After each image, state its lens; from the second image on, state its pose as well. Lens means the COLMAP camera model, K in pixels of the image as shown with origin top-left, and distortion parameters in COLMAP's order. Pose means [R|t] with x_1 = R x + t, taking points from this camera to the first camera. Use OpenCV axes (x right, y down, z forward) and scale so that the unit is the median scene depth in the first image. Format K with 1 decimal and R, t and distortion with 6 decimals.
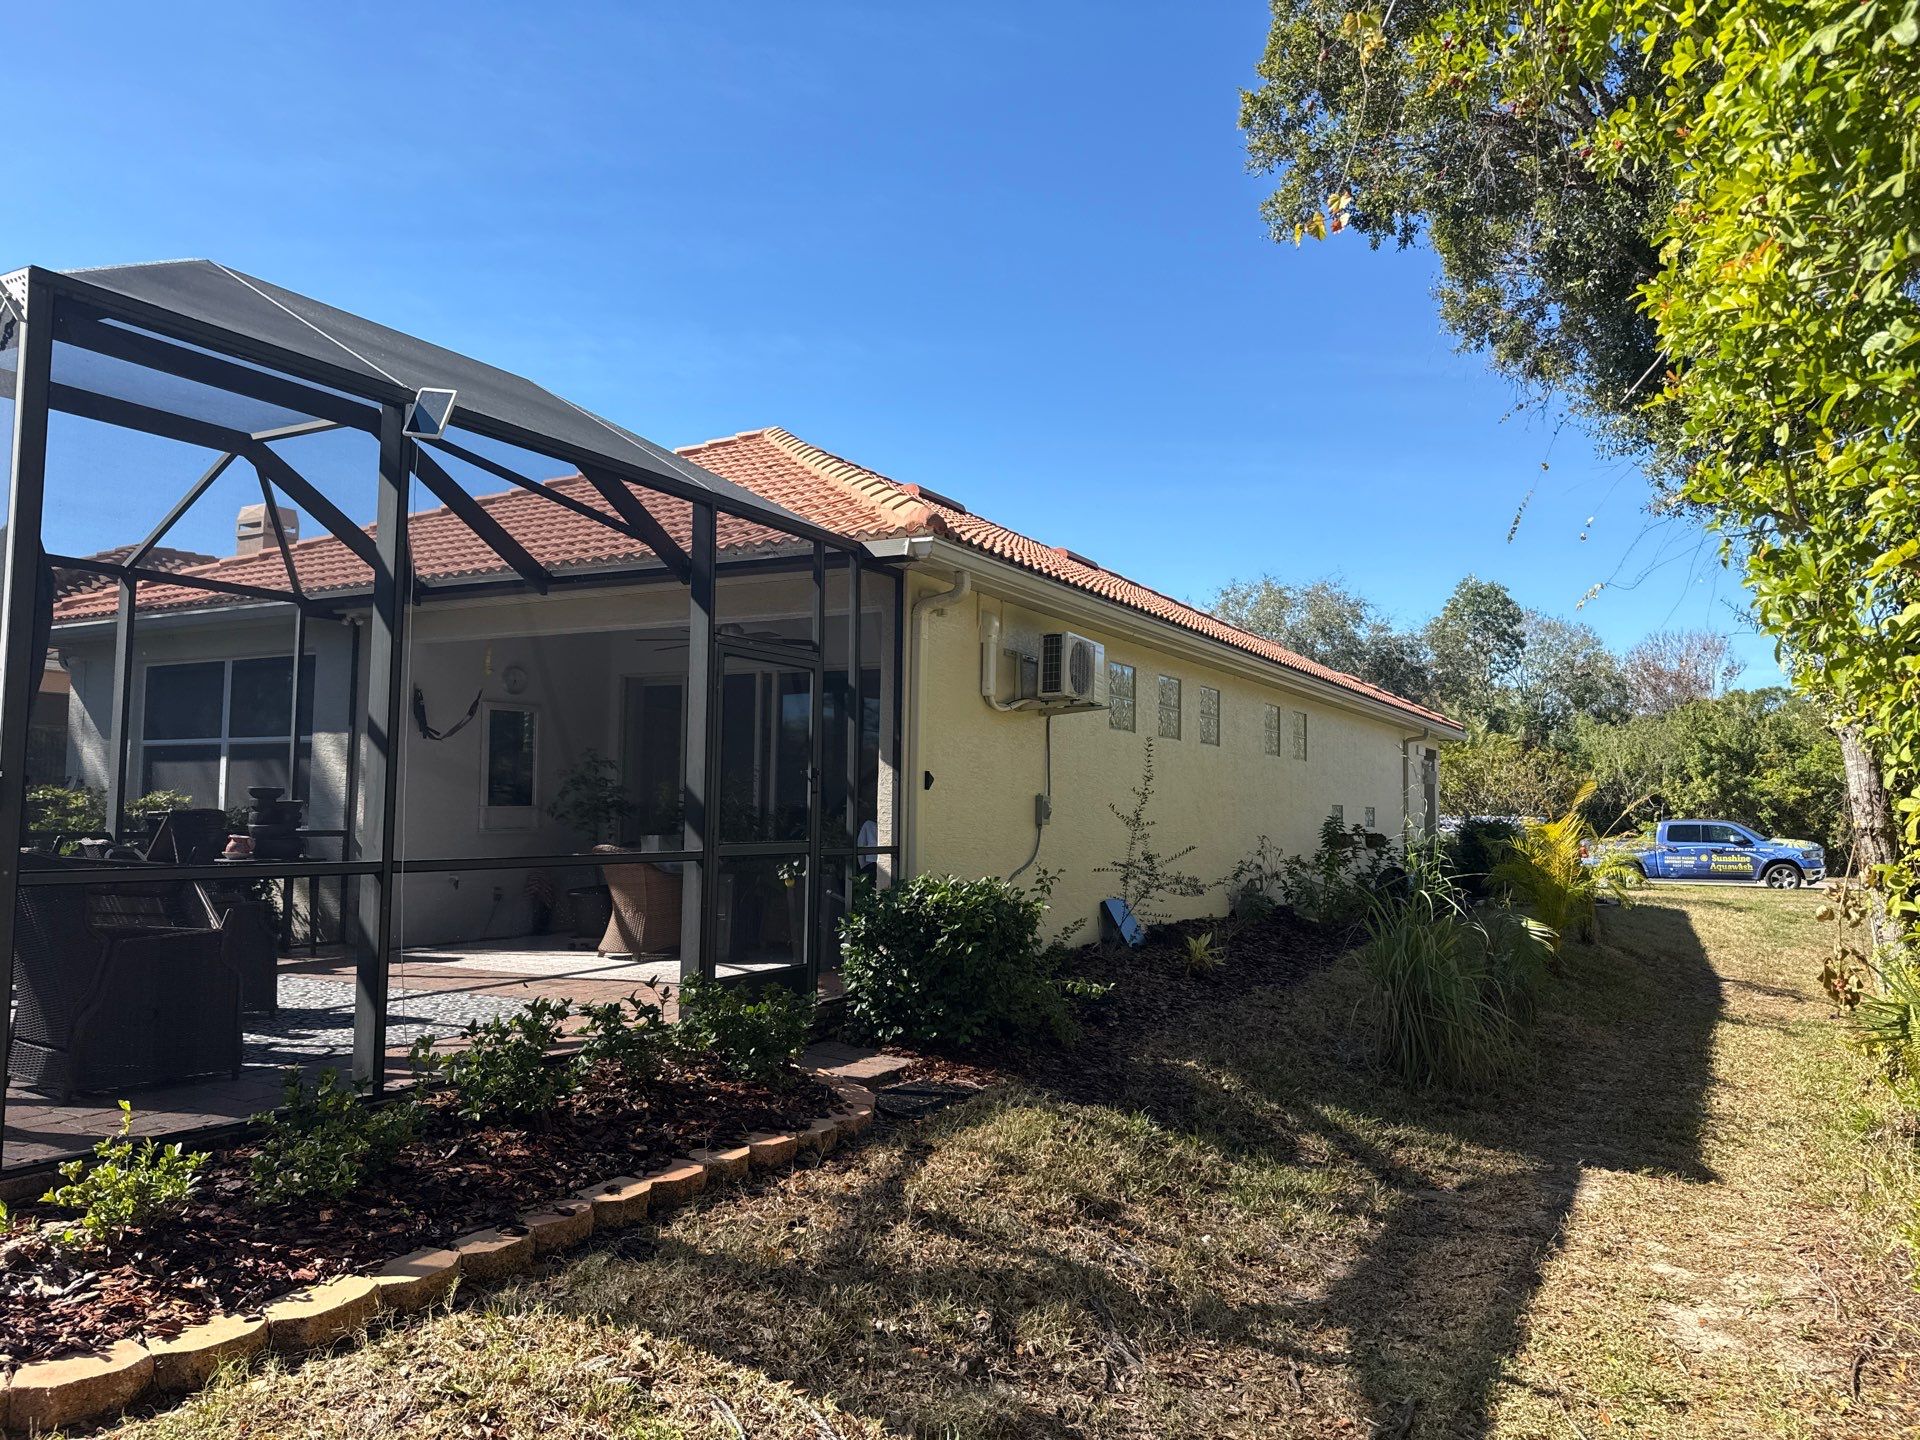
lens RADIAL K [[1348.4, 0, 958.3], [0, 1348.4, 724.1], [0, 0, 1]] dist [0.045959, -0.048353]
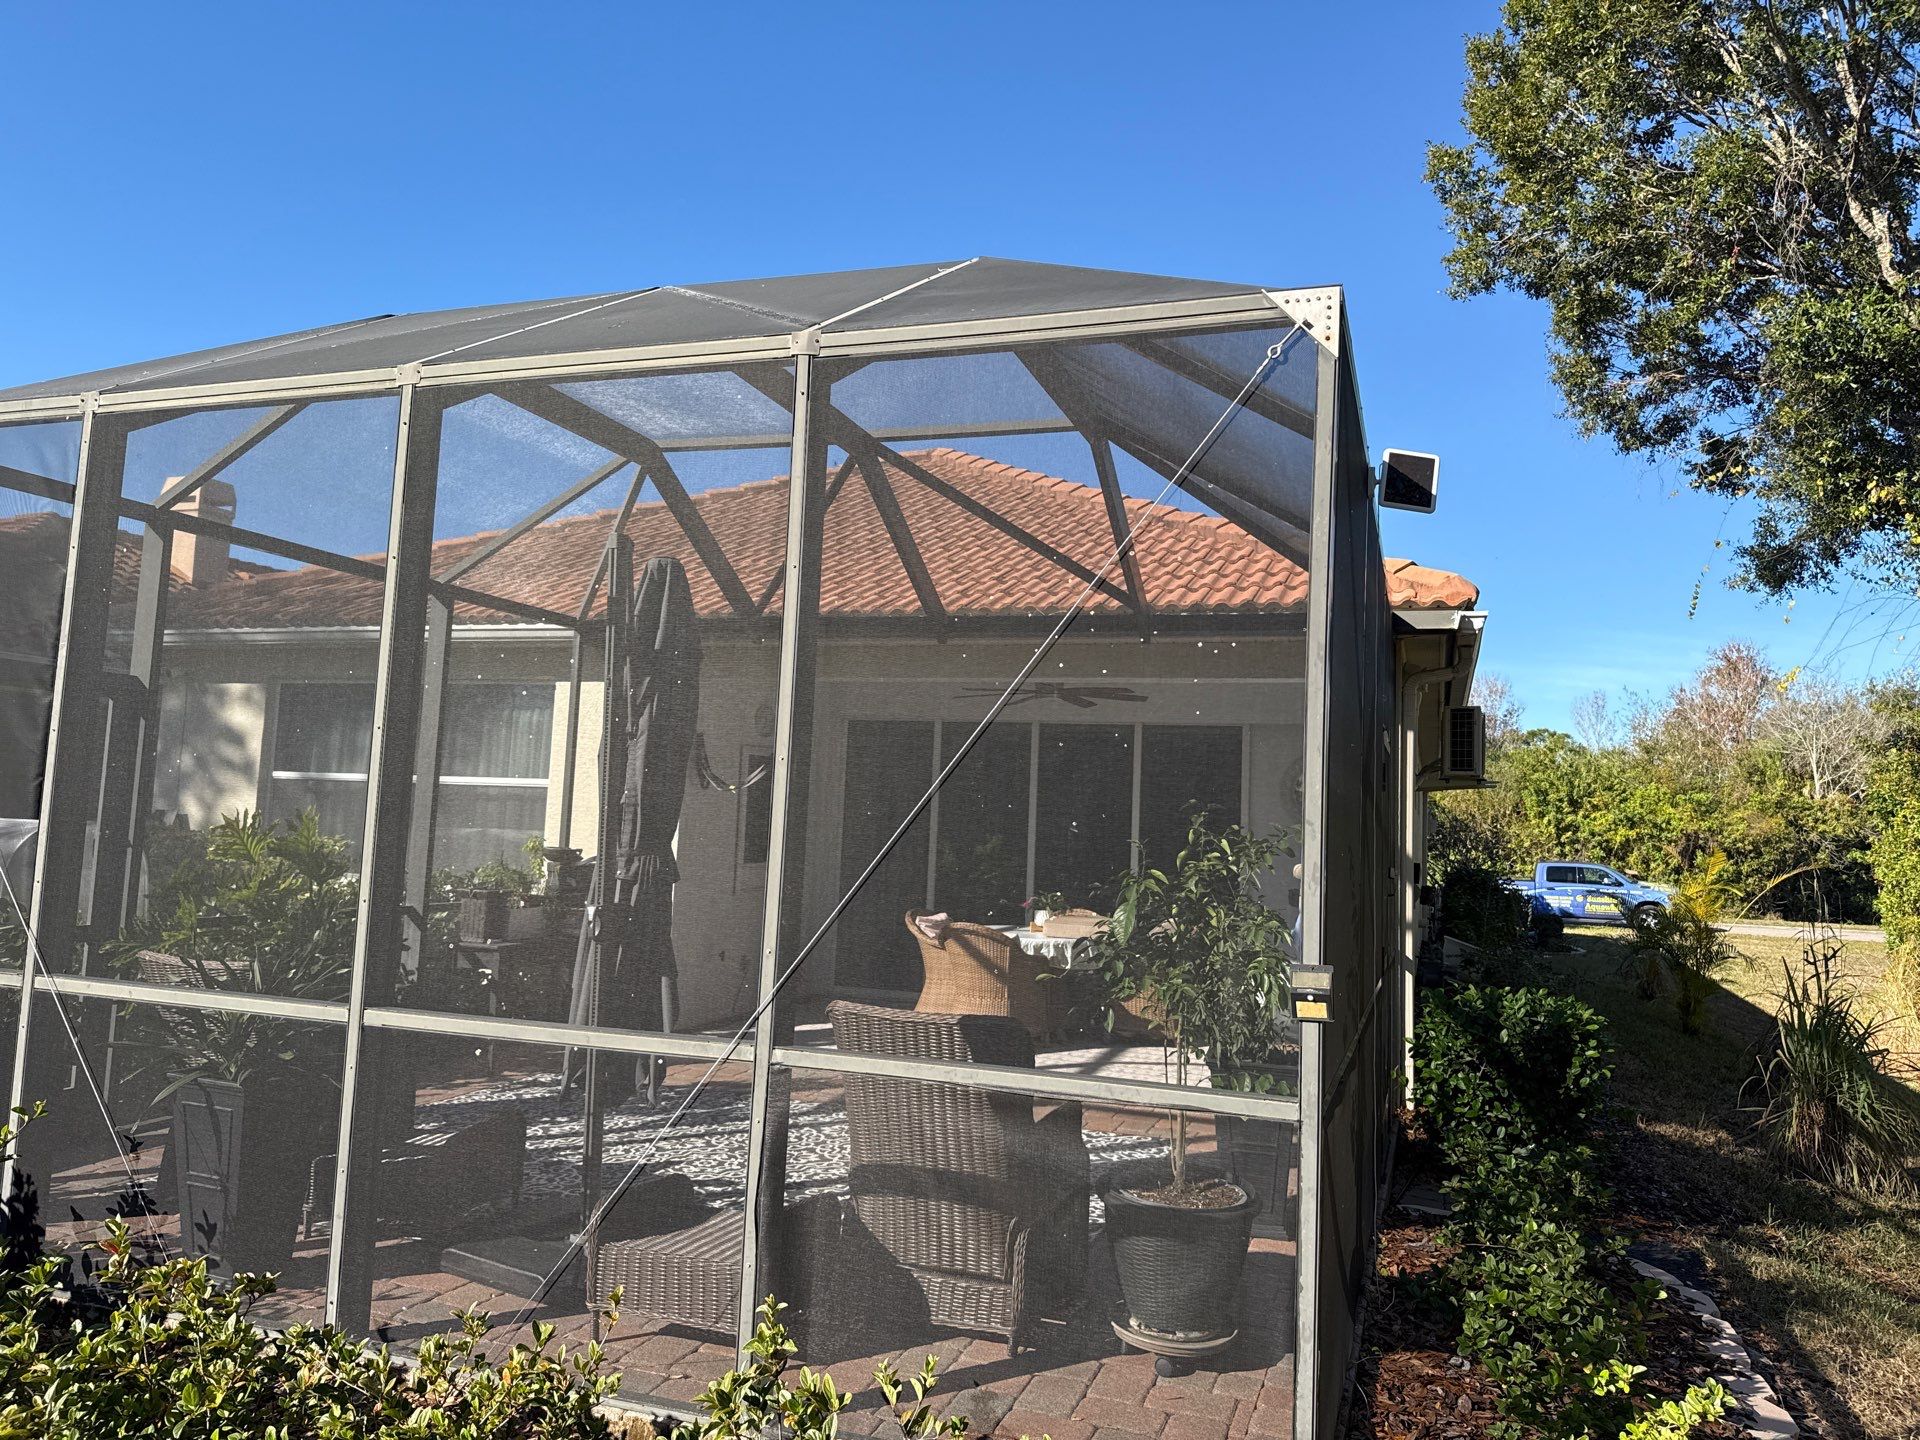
lens RADIAL K [[1348.4, 0, 962.6], [0, 1348.4, 711.5], [0, 0, 1]] dist [0.045959, -0.048353]
pose [[0.983062, 0.041748, 0.178457, -0.125890], [-0.039241, 0.999076, -0.017555, -0.010037], [-0.179025, 0.010255, 0.983791, 0.037976]]
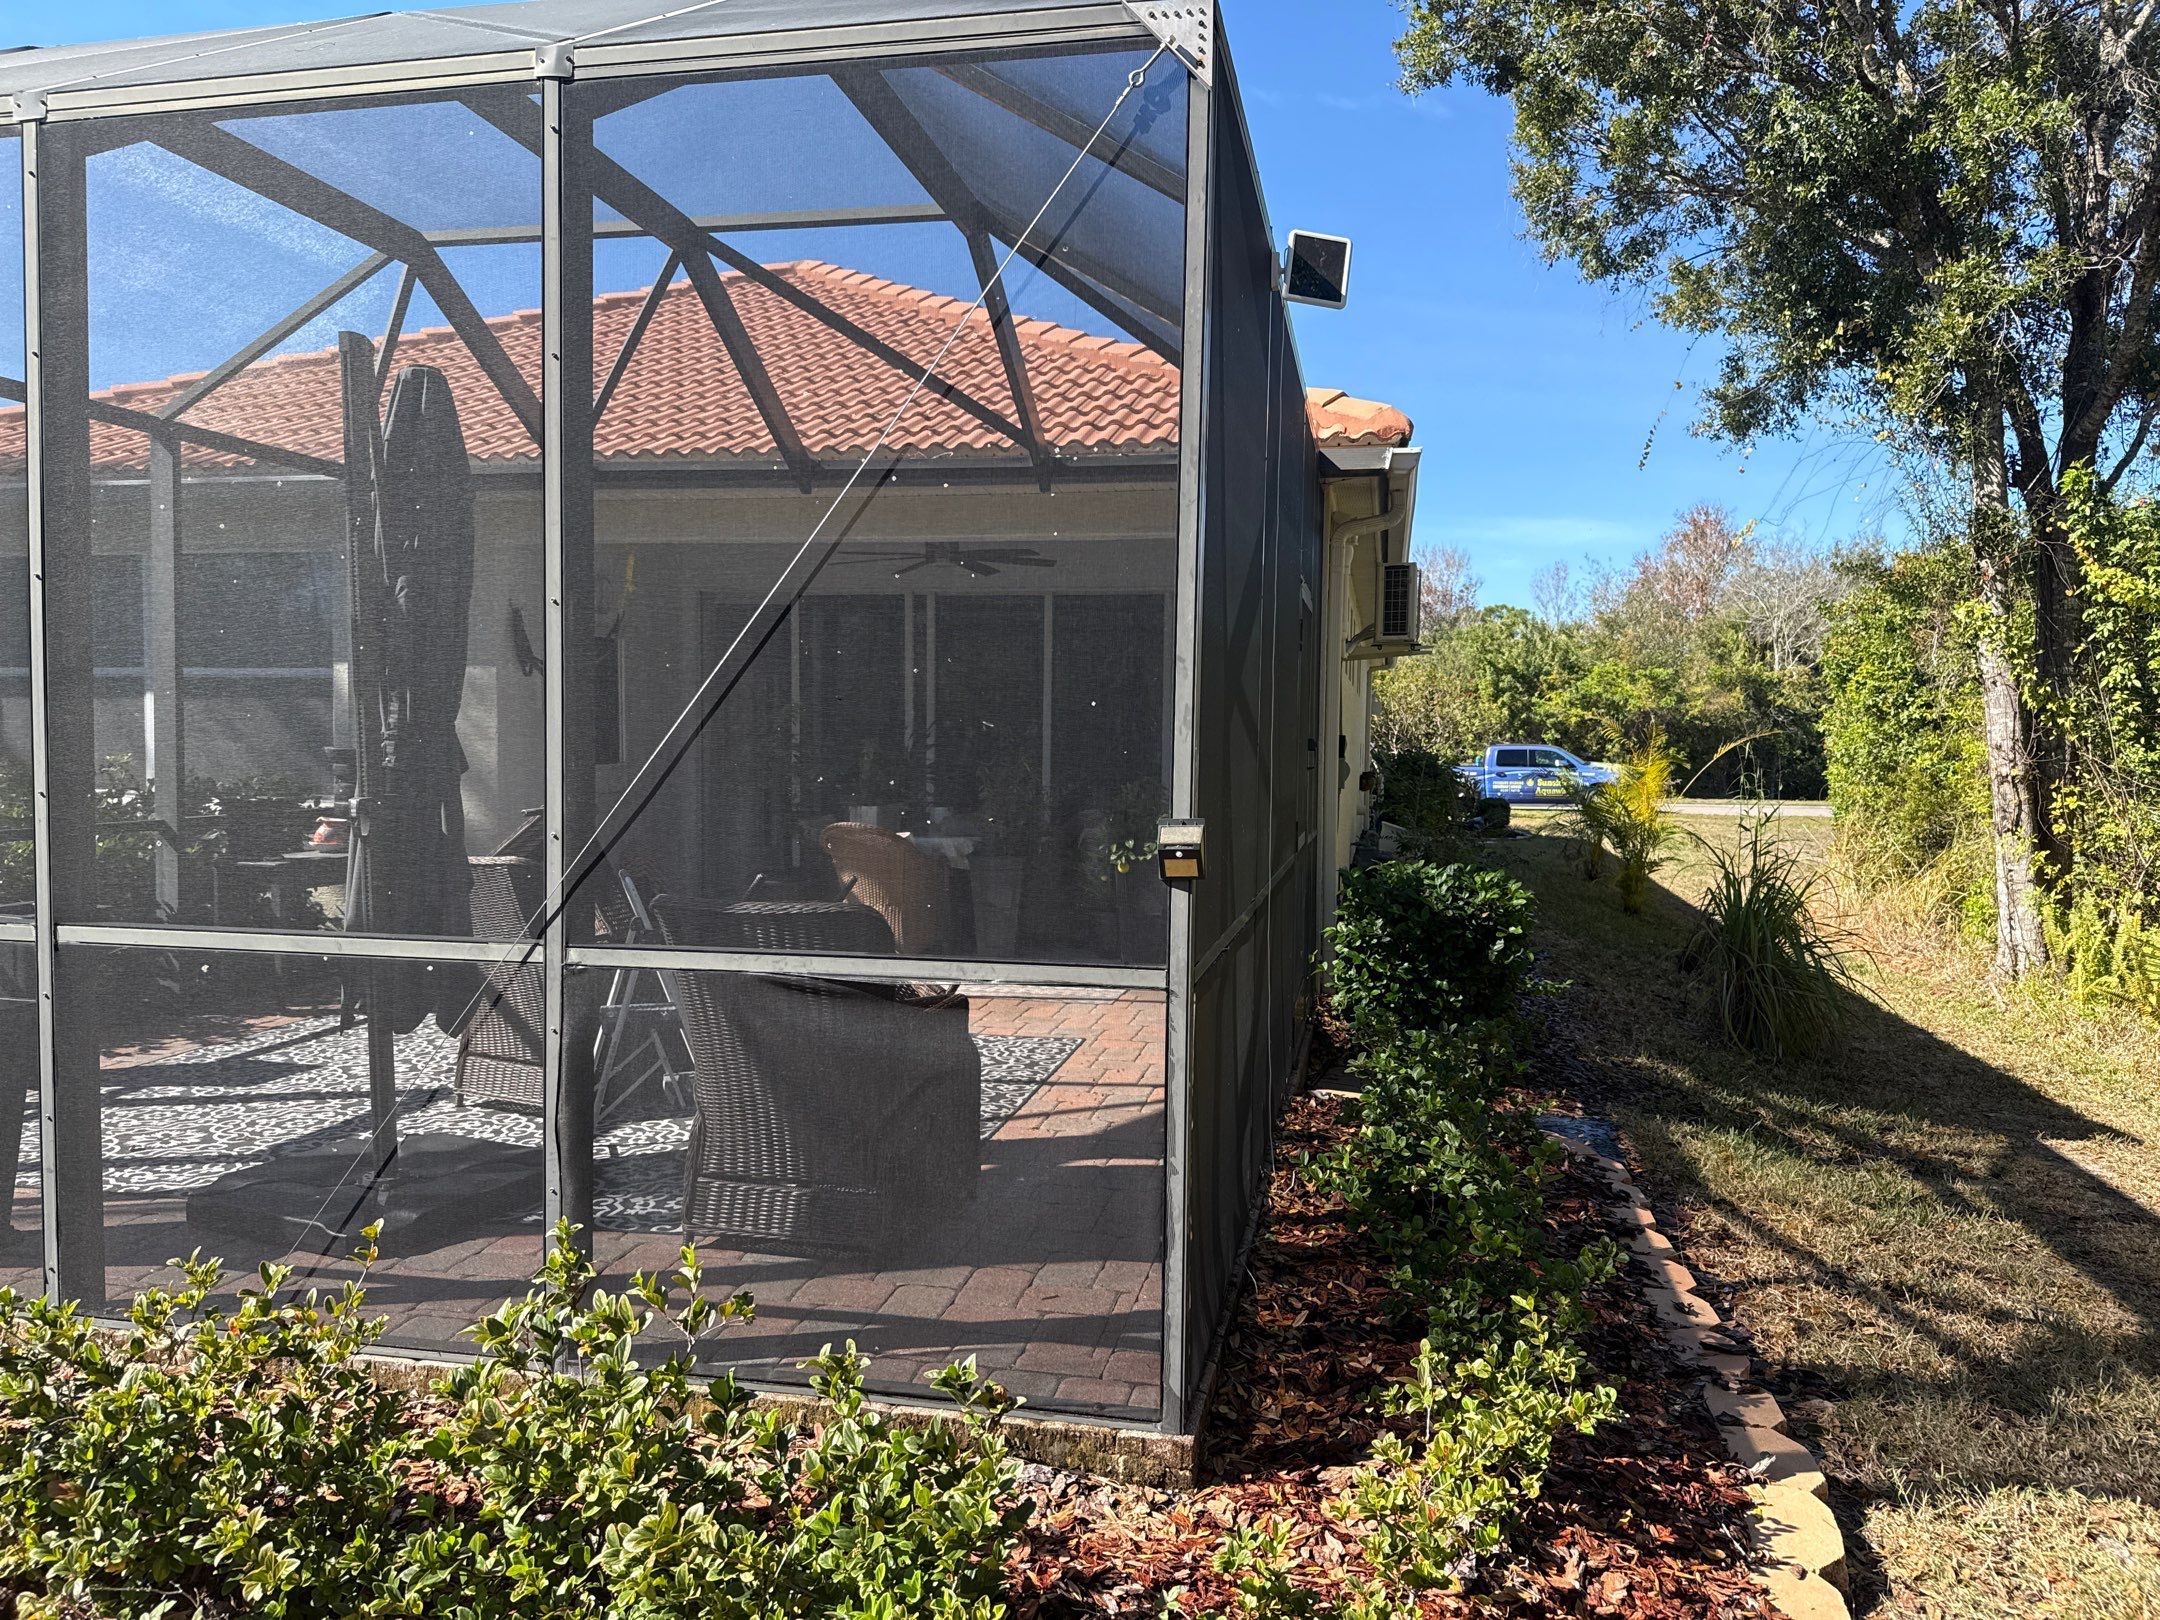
lens RADIAL K [[1517.0, 0, 1068.2], [0, 1517.0, 814.3], [0, 0, 1]] dist [0.045959, -0.048353]
pose [[0.953081, -0.018848, 0.302128, -0.119479], [-0.018307, 0.992644, 0.119675, -0.006454], [-0.302161, -0.119590, 0.945726, 0.040628]]
